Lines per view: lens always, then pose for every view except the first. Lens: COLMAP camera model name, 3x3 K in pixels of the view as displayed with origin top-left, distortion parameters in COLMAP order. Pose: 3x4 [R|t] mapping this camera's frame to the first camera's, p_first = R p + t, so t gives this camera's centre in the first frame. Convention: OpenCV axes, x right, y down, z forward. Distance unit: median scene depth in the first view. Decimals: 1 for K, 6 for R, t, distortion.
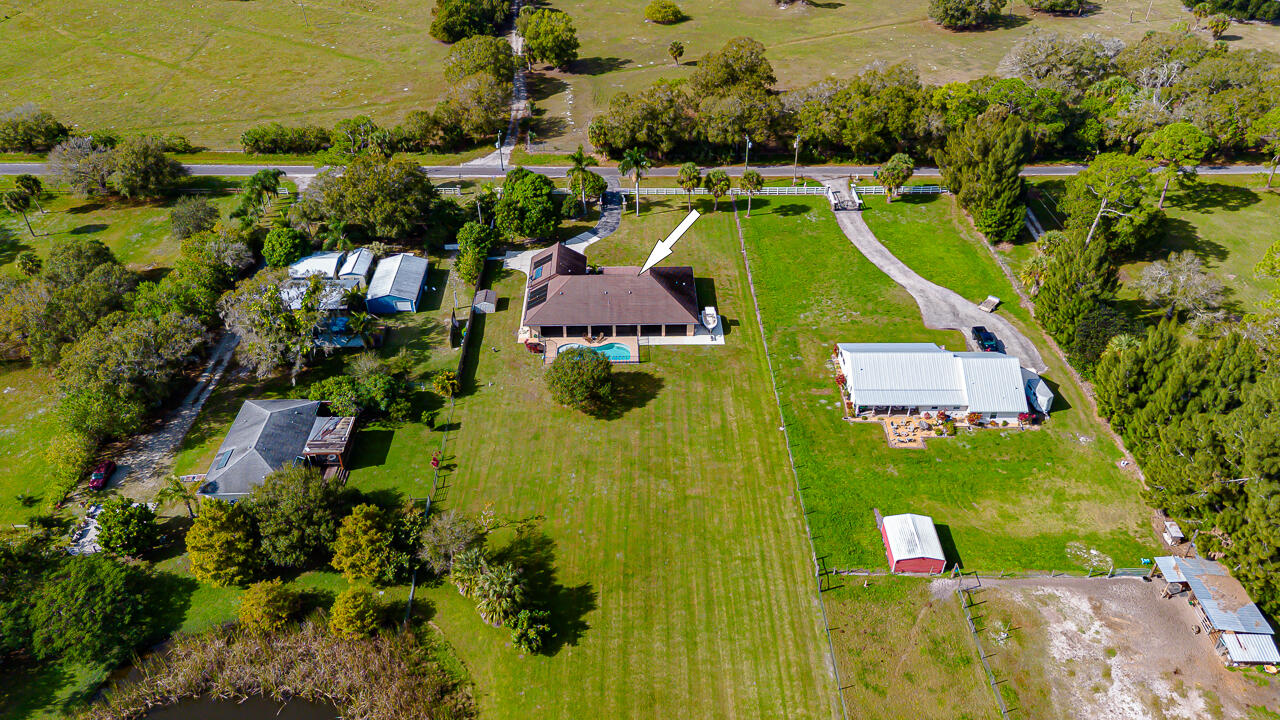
lens RADIAL K [[903.6, 0, 636.6], [0, 903.6, 366.4], [0, 0, 1]] dist [0.030399, -0.027715]
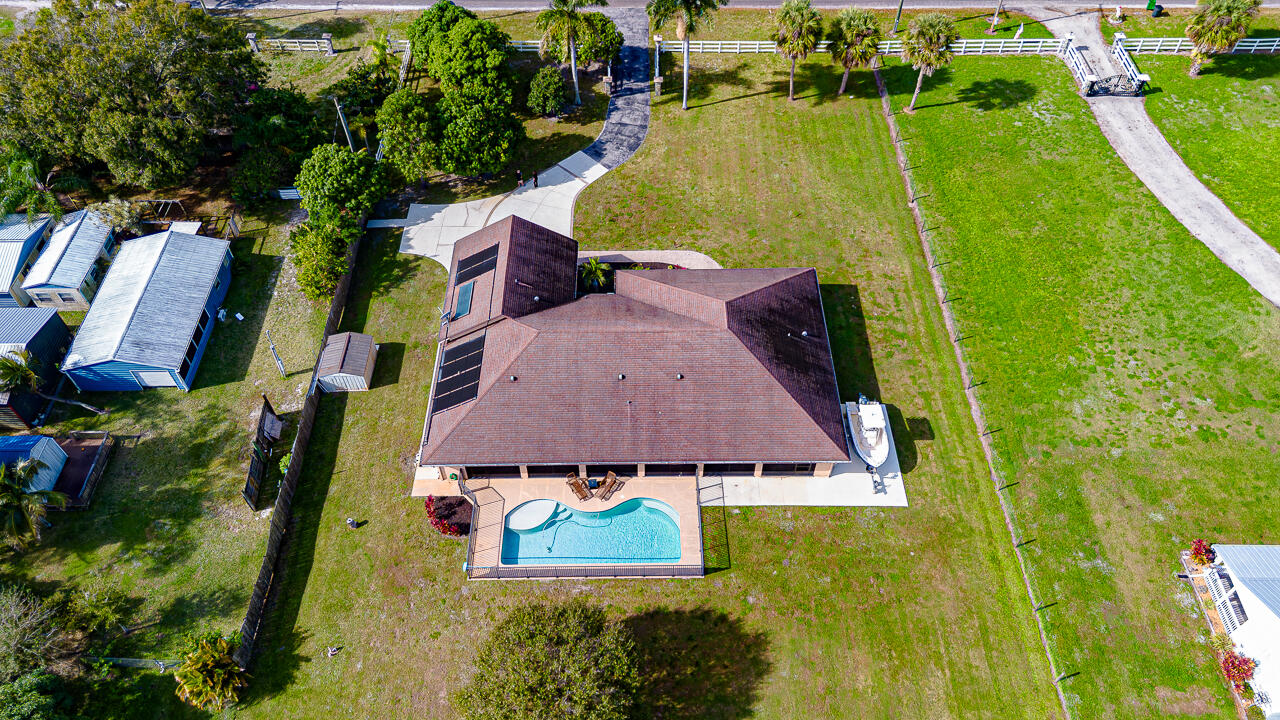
lens RADIAL K [[903.6, 0, 637.1], [0, 903.6, 351.2], [0, 0, 1]] dist [0.030399, -0.027715]
pose [[0.999906, 0.006284, -0.012158, -0.019384], [-0.003249, 0.971945, 0.235186, -0.167232], [0.013295, -0.235125, 0.971874, 0.532521]]
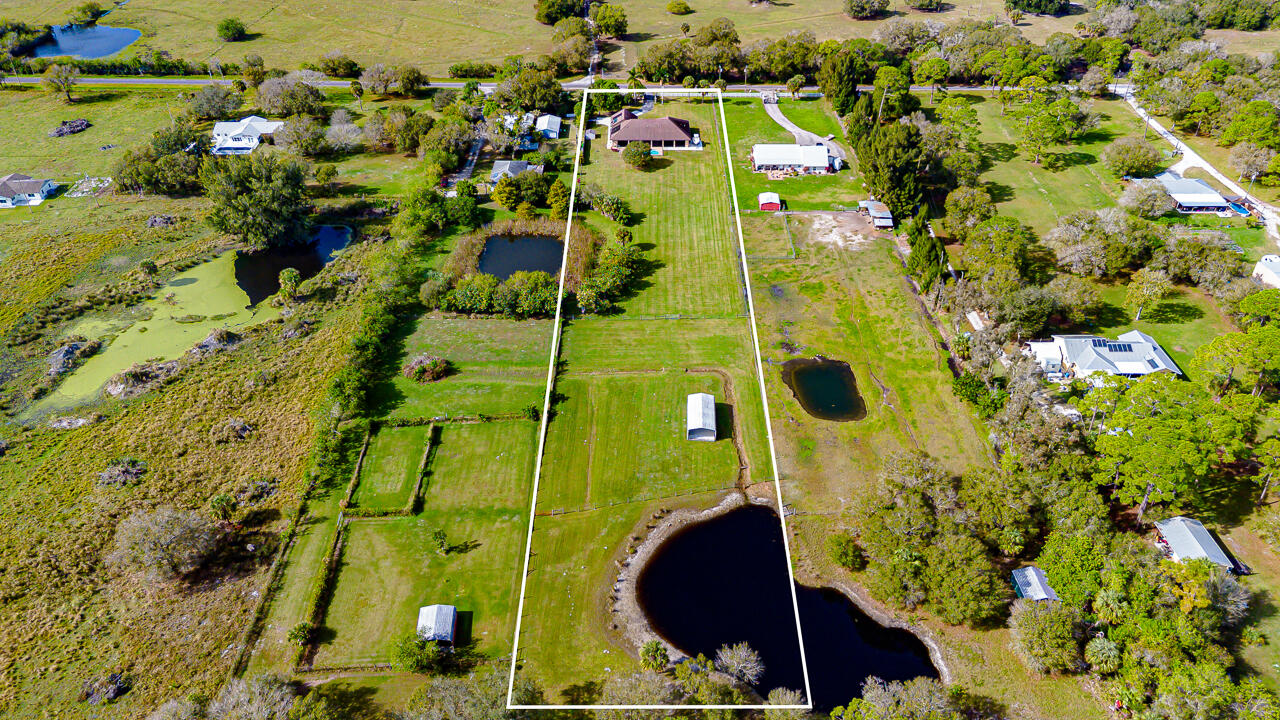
lens RADIAL K [[903.6, 0, 631.1], [0, 903.6, 370.4], [0, 0, 1]] dist [0.030399, -0.027715]
pose [[0.999657, 0.014969, -0.021492, -0.016884], [-0.015223, 0.999816, -0.011698, 0.466886], [0.021313, 0.012021, 0.999701, -1.028965]]
